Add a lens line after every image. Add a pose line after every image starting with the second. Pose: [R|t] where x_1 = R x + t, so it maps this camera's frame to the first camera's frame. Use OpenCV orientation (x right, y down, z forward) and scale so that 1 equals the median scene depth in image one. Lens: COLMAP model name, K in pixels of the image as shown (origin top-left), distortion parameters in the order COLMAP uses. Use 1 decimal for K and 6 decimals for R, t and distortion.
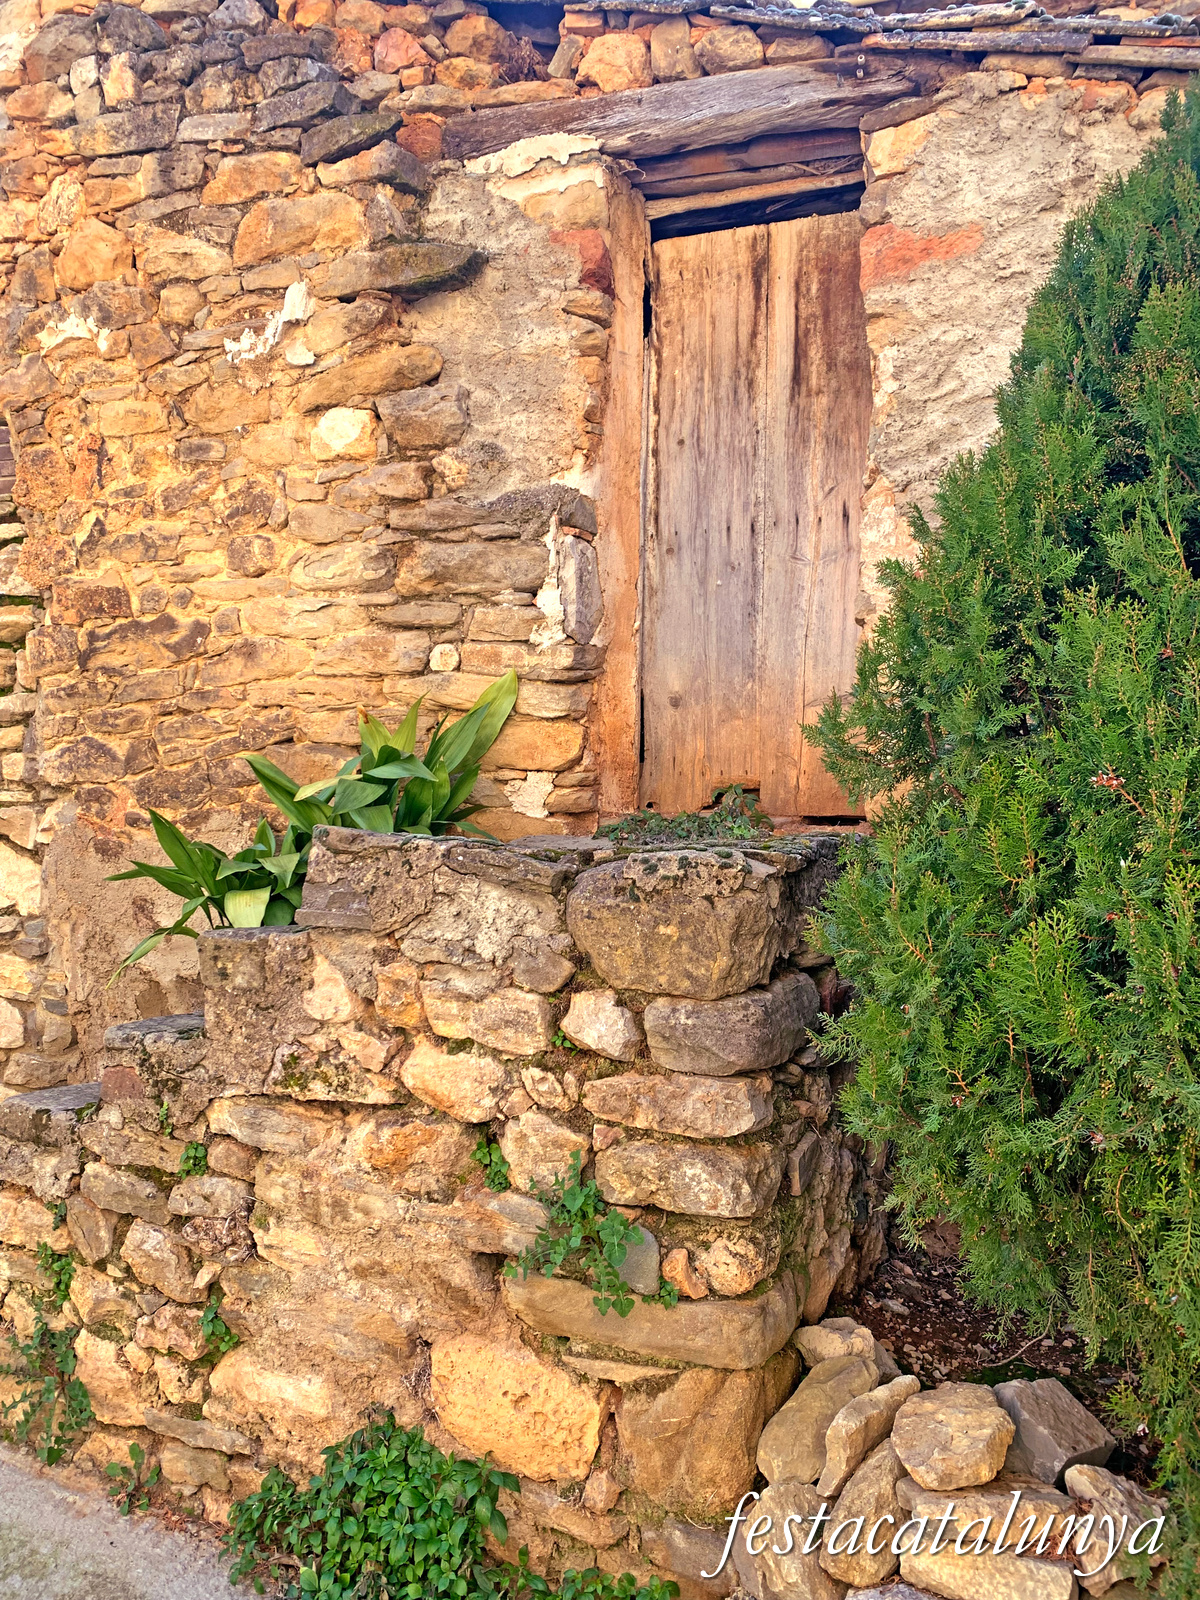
lens RADIAL K [[1206.7, 0, 599.3], [0, 1206.7, 800.6], [0, 0, 1]] dist [0.028887, -0.005249]
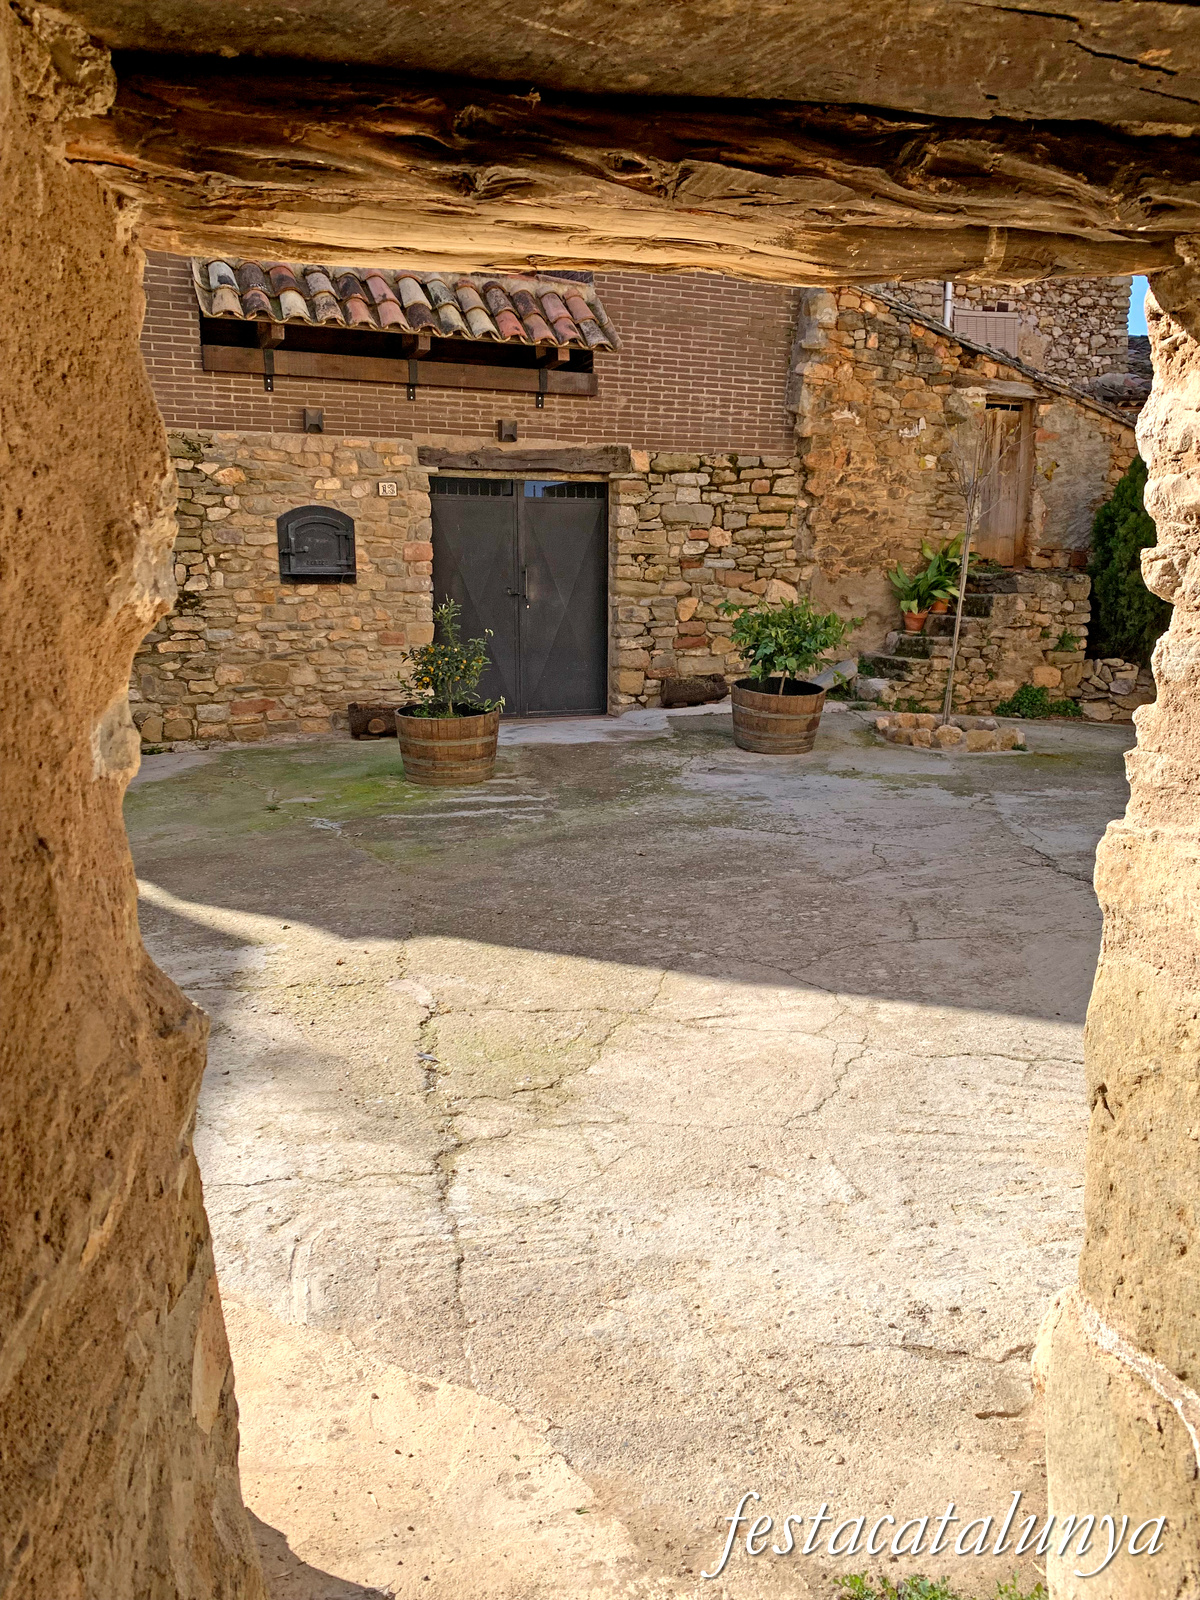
lens RADIAL K [[1206.7, 0, 601.0], [0, 1206.7, 800.5], [0, 0, 1]] dist [0.028887, -0.005249]
pose [[0.743396, -0.144133, 0.653137, -3.539038], [-0.003152, 0.975739, 0.218912, -0.105992], [-0.668844, -0.164797, 0.724907, -1.173720]]
